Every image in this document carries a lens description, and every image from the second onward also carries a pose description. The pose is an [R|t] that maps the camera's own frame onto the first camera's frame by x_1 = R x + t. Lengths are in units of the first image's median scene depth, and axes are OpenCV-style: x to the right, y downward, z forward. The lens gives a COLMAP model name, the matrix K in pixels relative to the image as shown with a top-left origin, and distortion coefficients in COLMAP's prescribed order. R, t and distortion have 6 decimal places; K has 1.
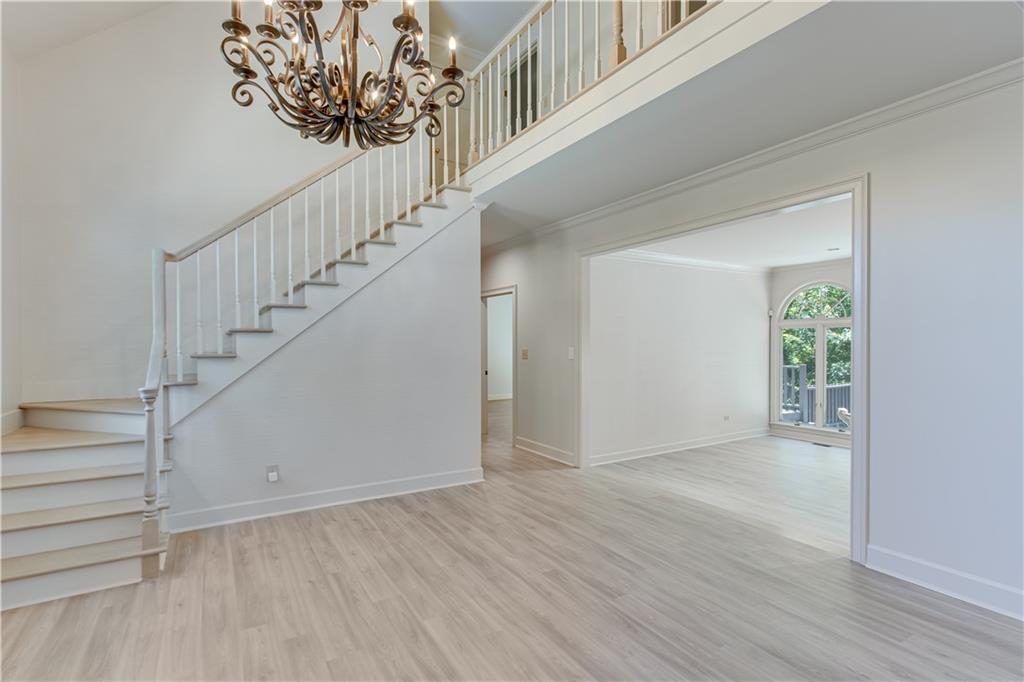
lens RADIAL K [[480.4, 0, 503.1], [0, 480.4, 343.6], [0, 0, 1]] dist [0.002051, 0.000397]
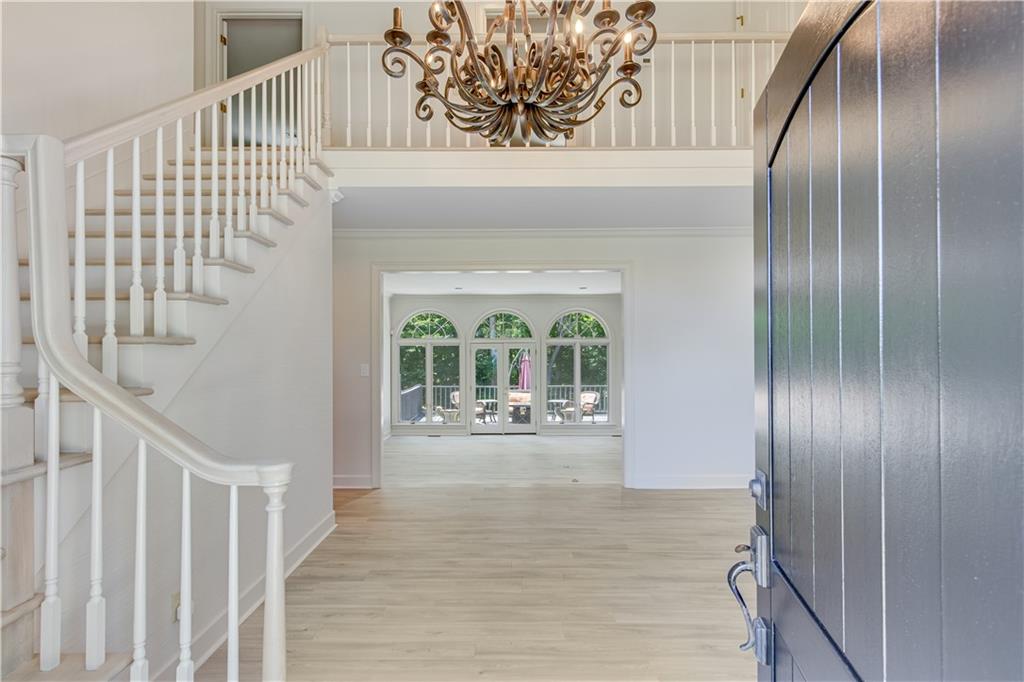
lens RADIAL K [[480.4, 0, 486.7], [0, 480.4, 354.0], [0, 0, 1]] dist [0.002051, 0.000397]
pose [[0.525929, 0.000764, 0.850528, -0.880741], [0.004256, 0.999985, -0.003530, -0.011299], [-0.850518, 0.005476, 0.525917, 0.488511]]
